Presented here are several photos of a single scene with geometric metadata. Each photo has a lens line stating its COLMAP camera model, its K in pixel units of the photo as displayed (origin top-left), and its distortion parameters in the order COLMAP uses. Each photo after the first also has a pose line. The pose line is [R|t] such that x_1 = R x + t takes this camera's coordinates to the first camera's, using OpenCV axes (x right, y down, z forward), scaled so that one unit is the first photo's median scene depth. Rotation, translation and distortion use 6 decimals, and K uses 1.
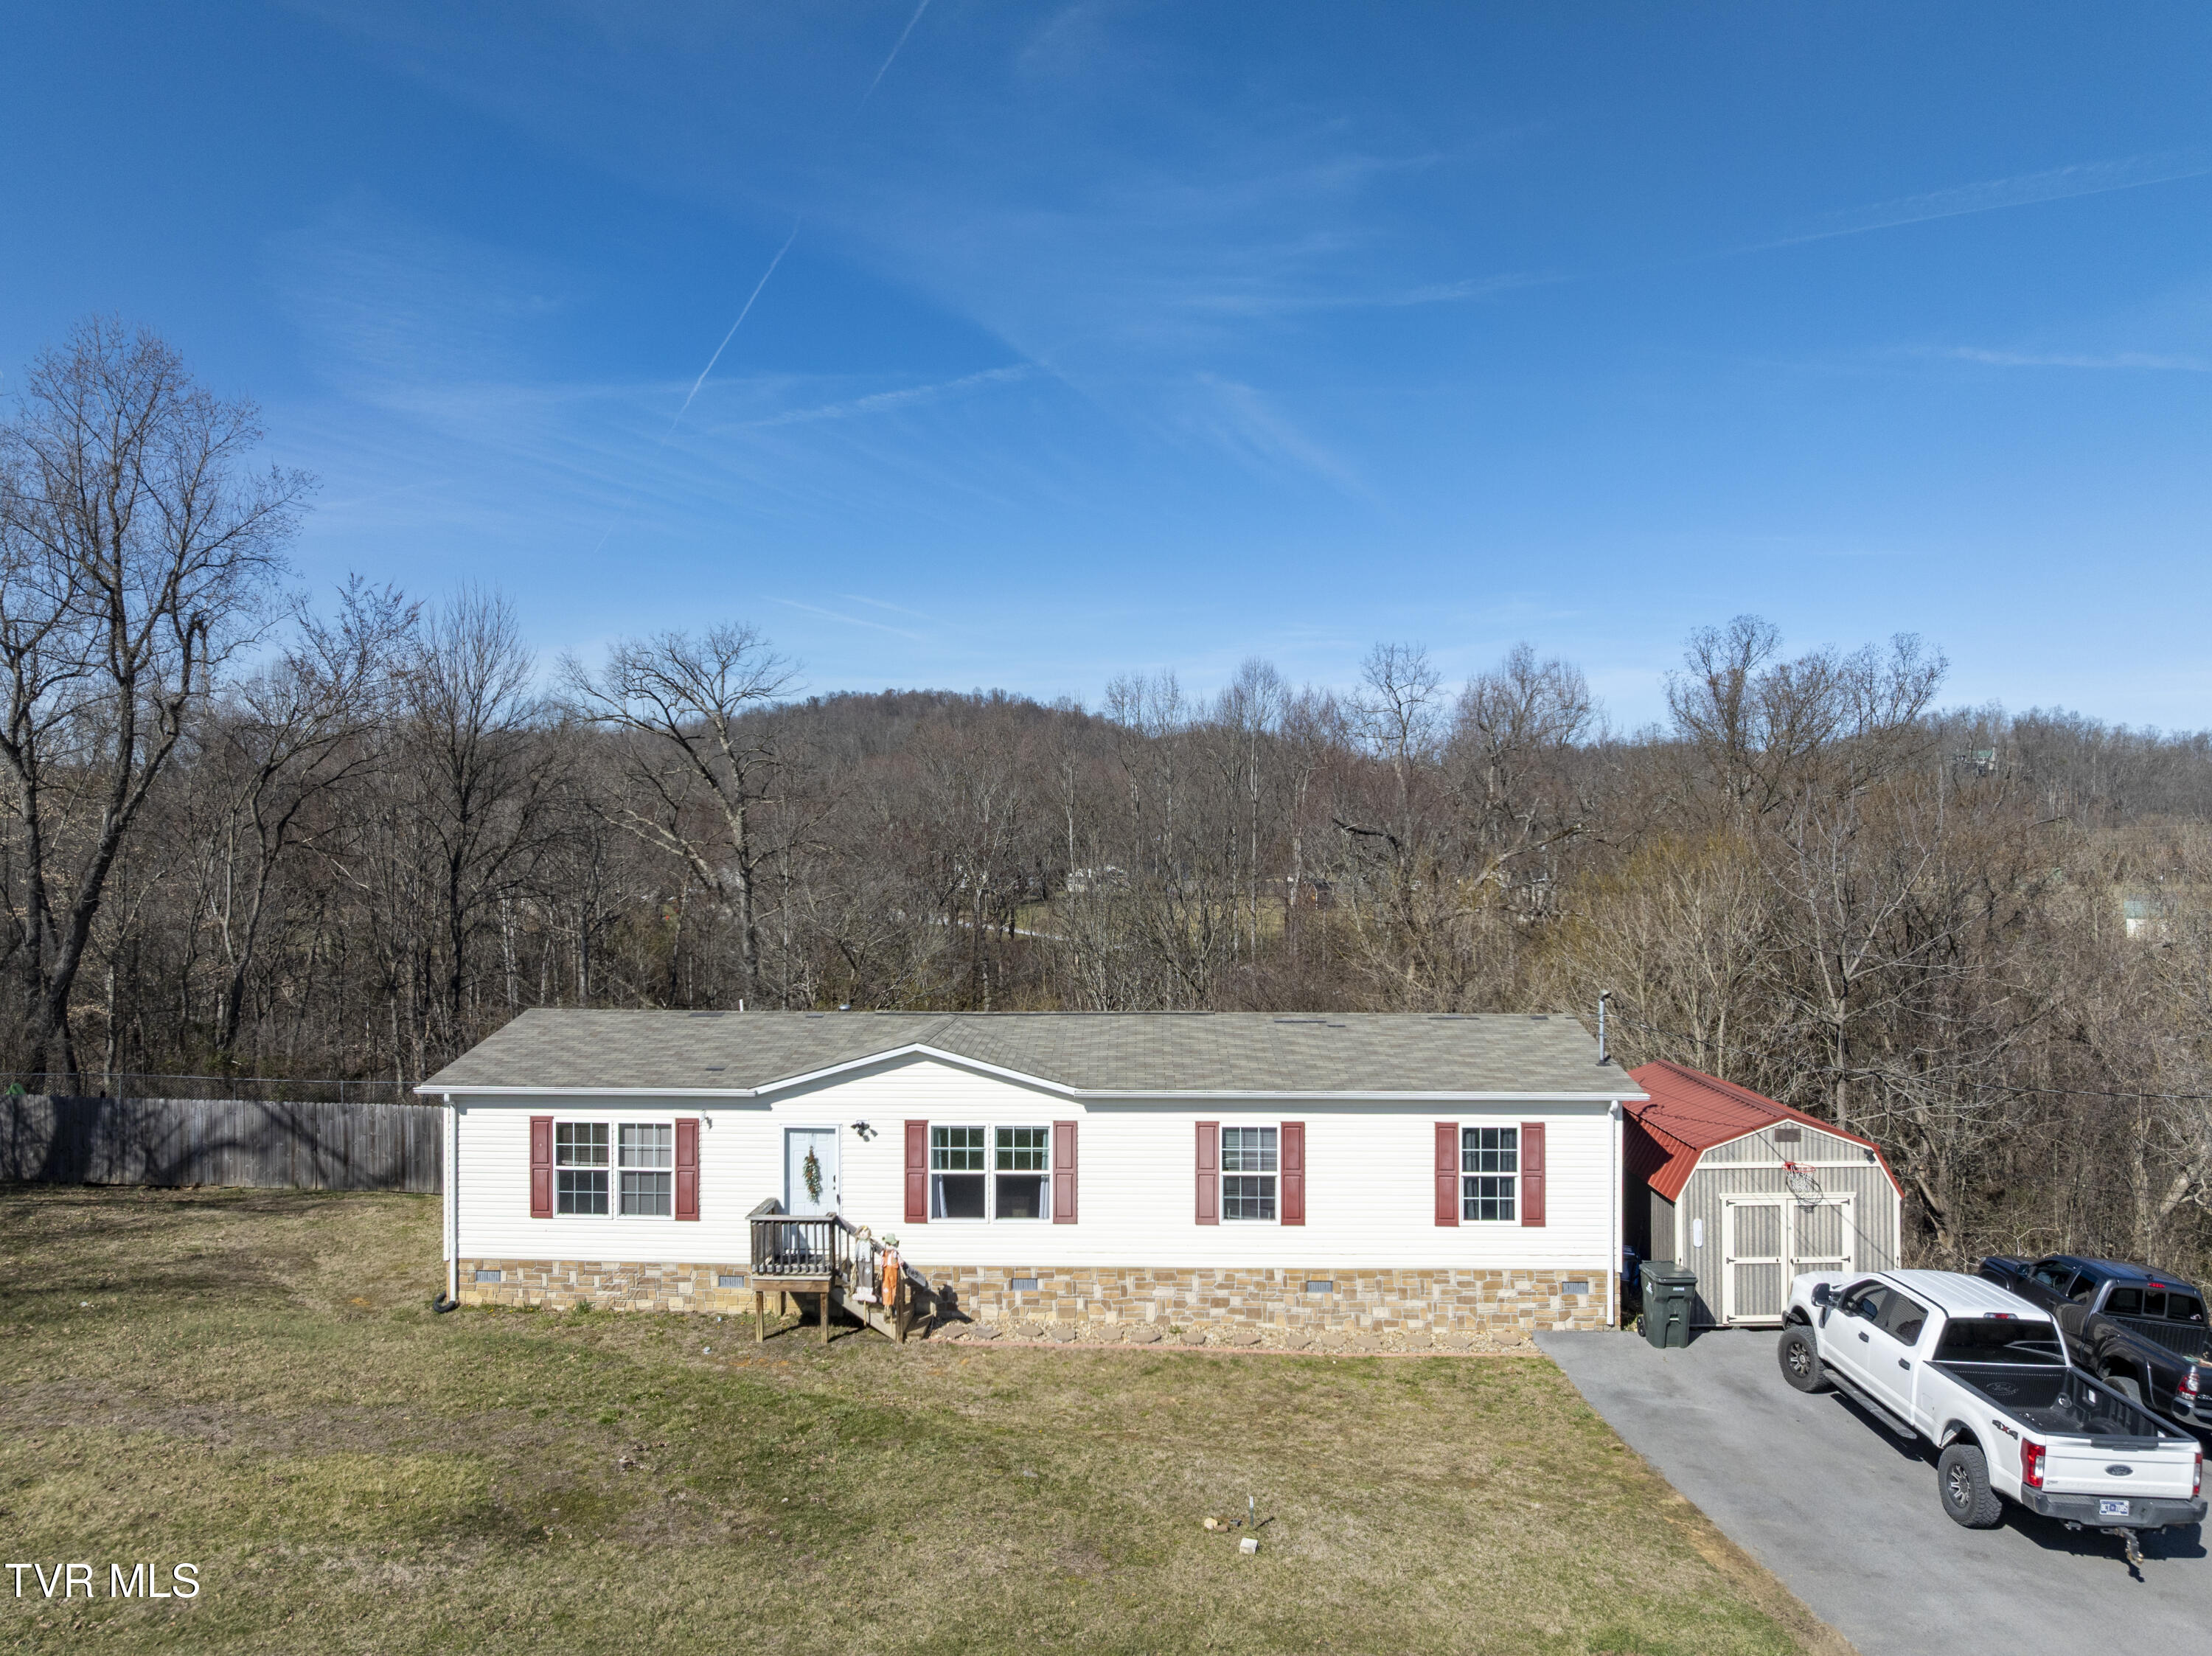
lens RADIAL K [[1552.1, 0, 1106.0], [0, 1552.1, 828.0], [0, 0, 1]] dist [-0.037159, 0.000905]
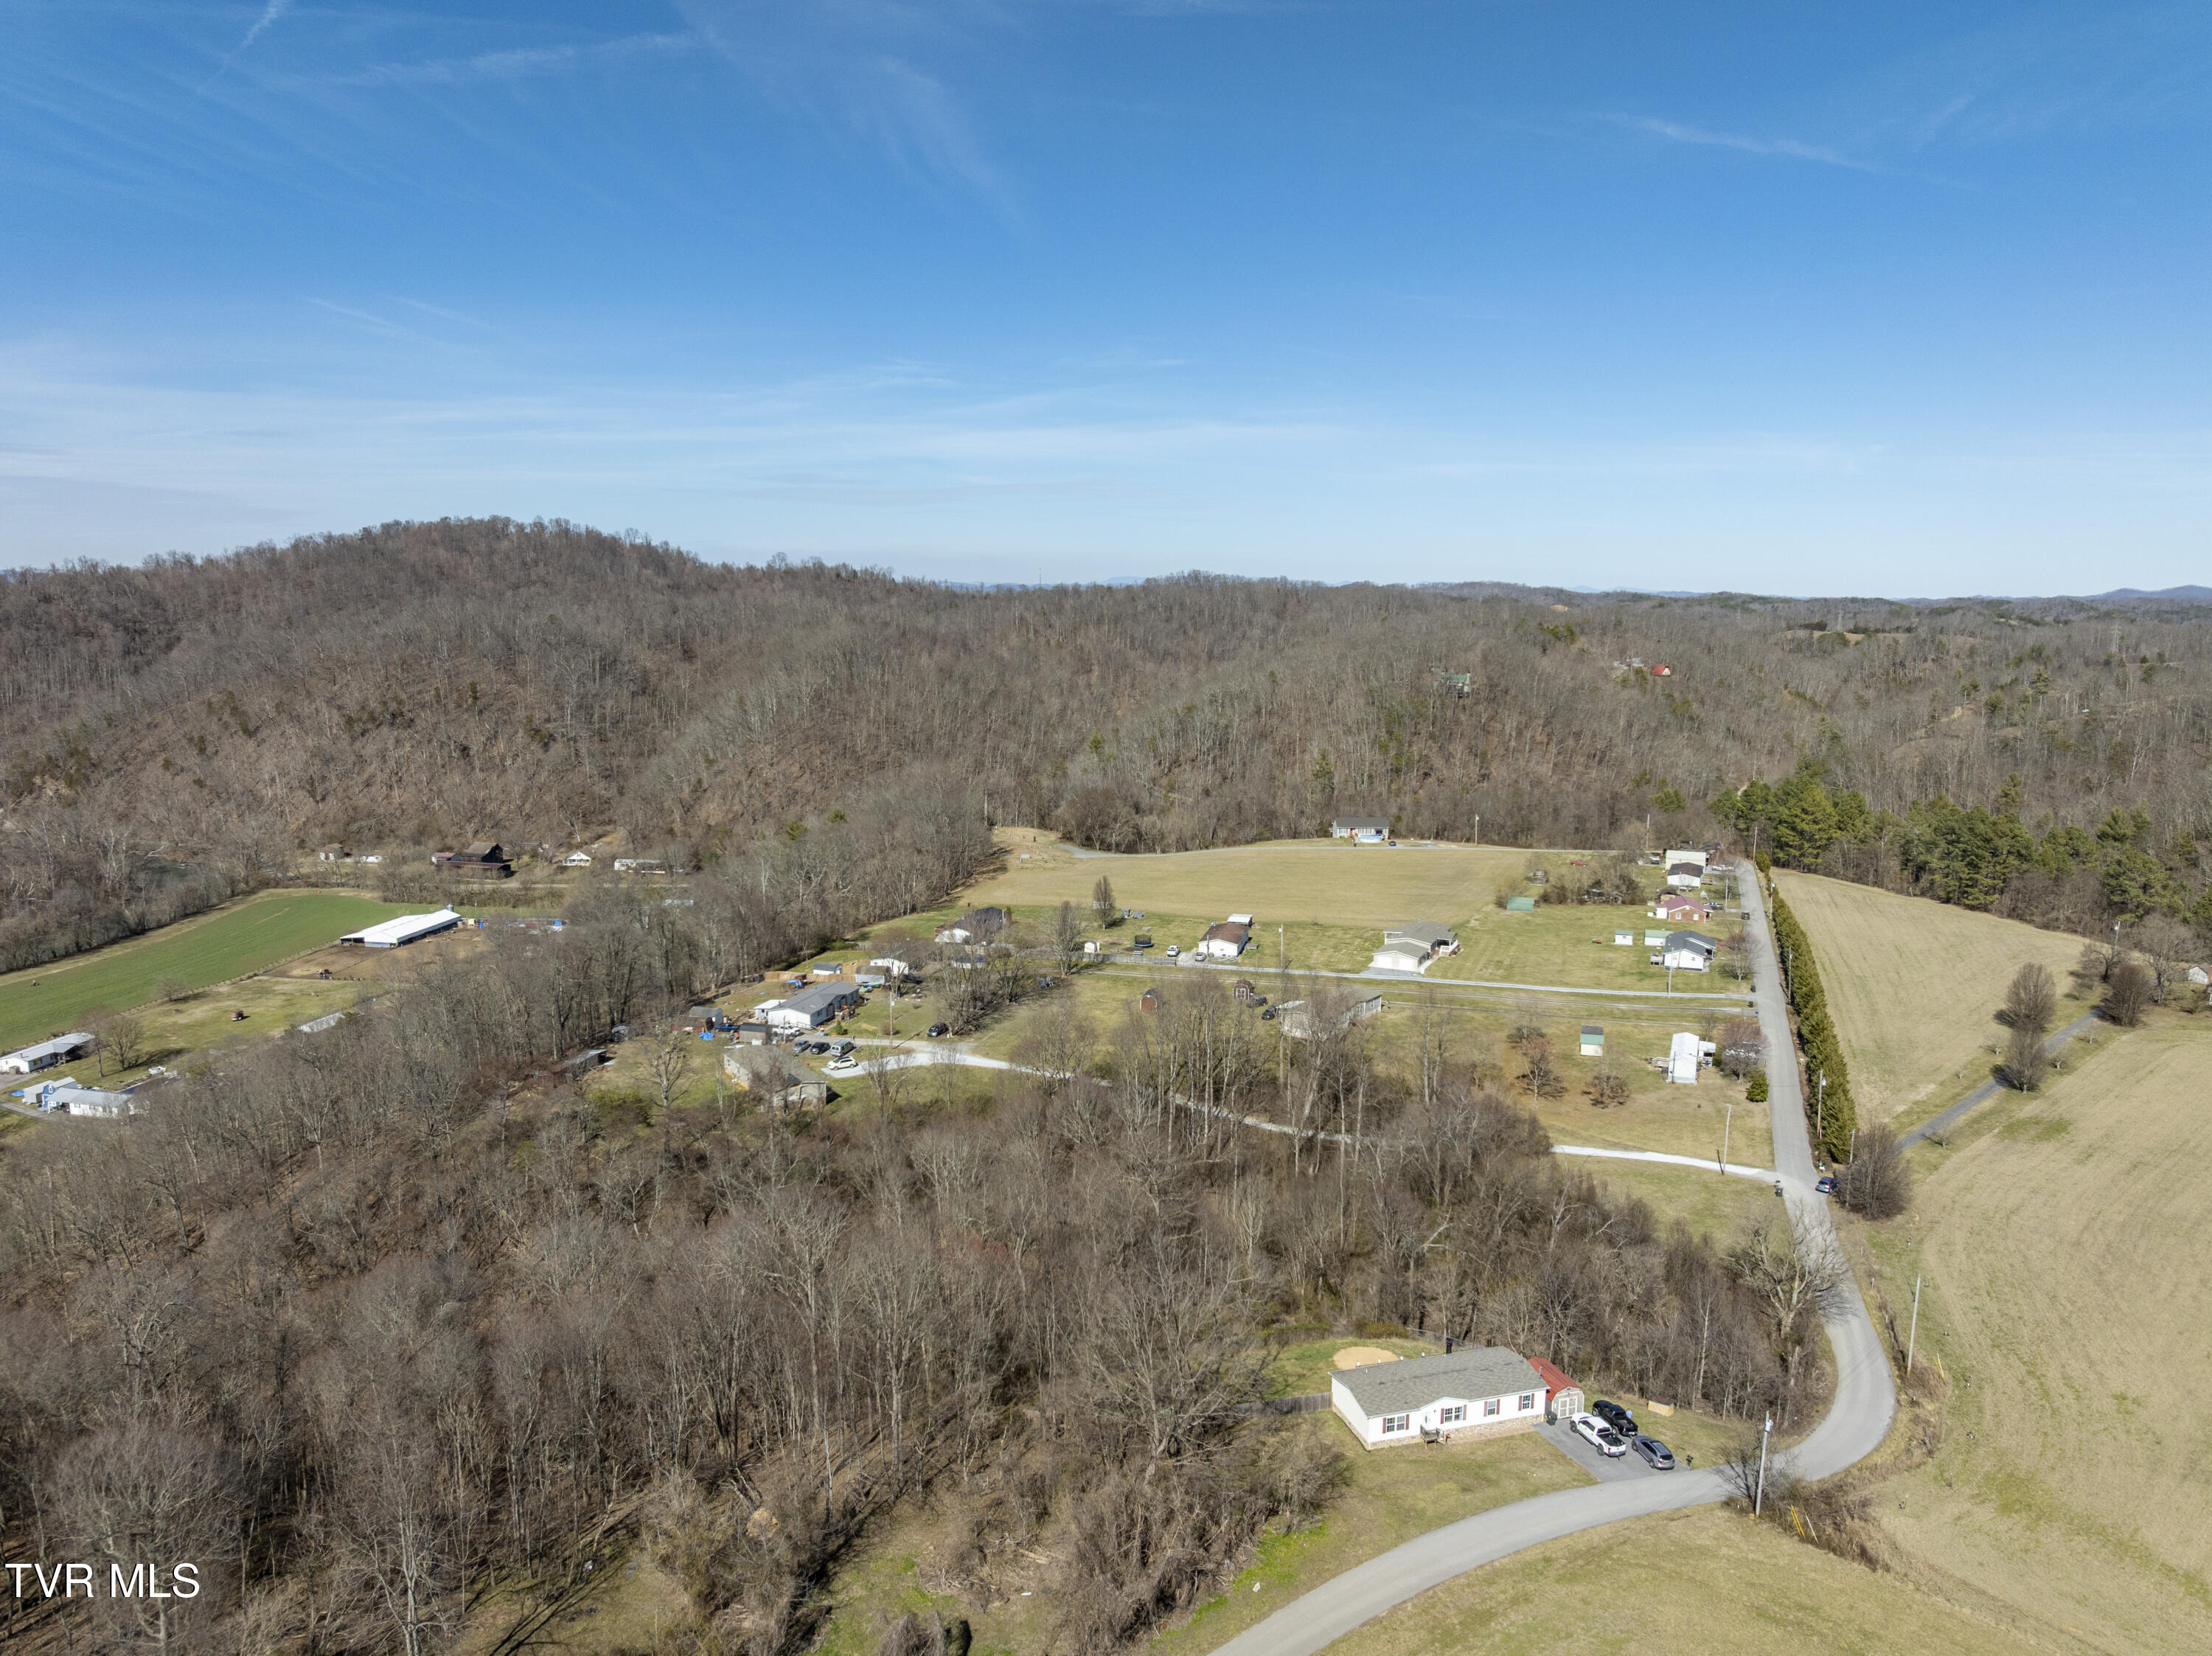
lens RADIAL K [[1552.1, 0, 1106.0], [0, 1552.1, 828.0], [0, 0, 1]] dist [-0.037159, 0.000905]
pose [[0.947446, -0.042247, 0.317114, -3.156159], [-0.010007, 0.986843, 0.161369, -2.976796], [-0.319760, -0.156062, 0.934558, -3.802550]]
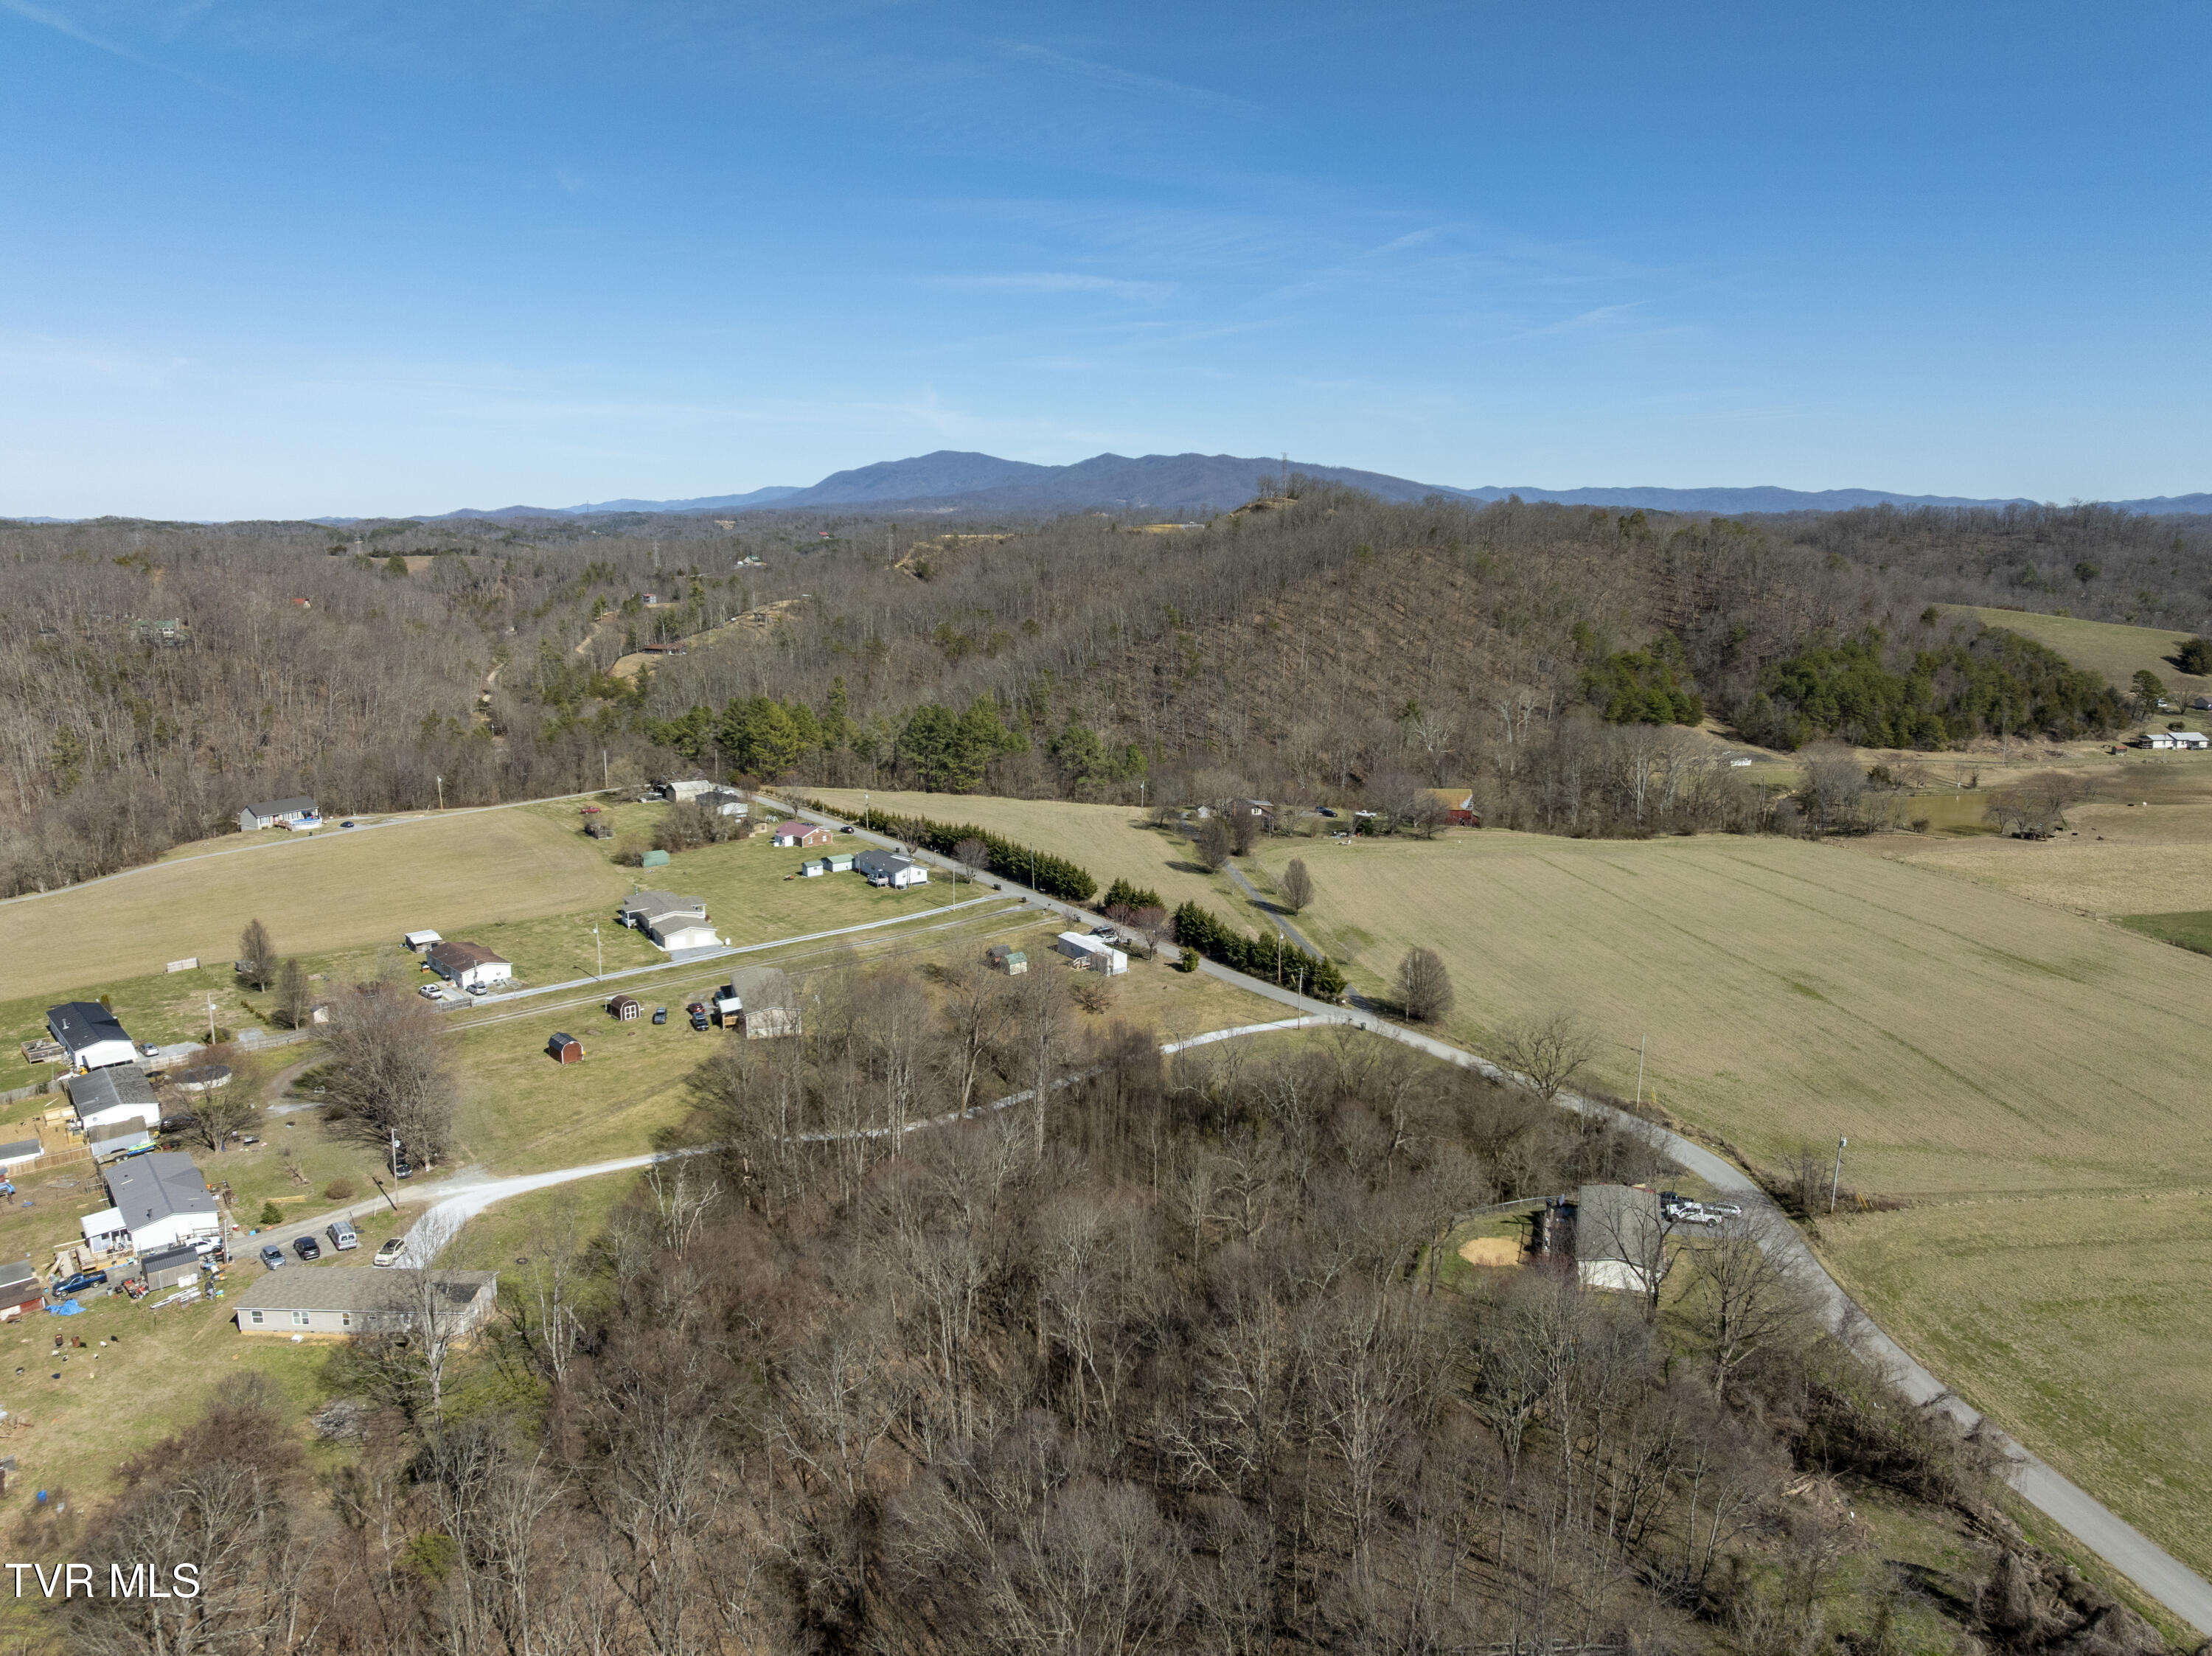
lens RADIAL K [[1558.8, 0, 1106.0], [0, 1558.8, 828.0], [0, 0, 1]] dist [-0.002389, -0.078600]
pose [[0.260325, -0.183164, 0.947988, -6.887886], [-0.016294, 0.980868, 0.193991, -2.877031], [-0.965384, -0.065947, 0.252360, 1.784893]]
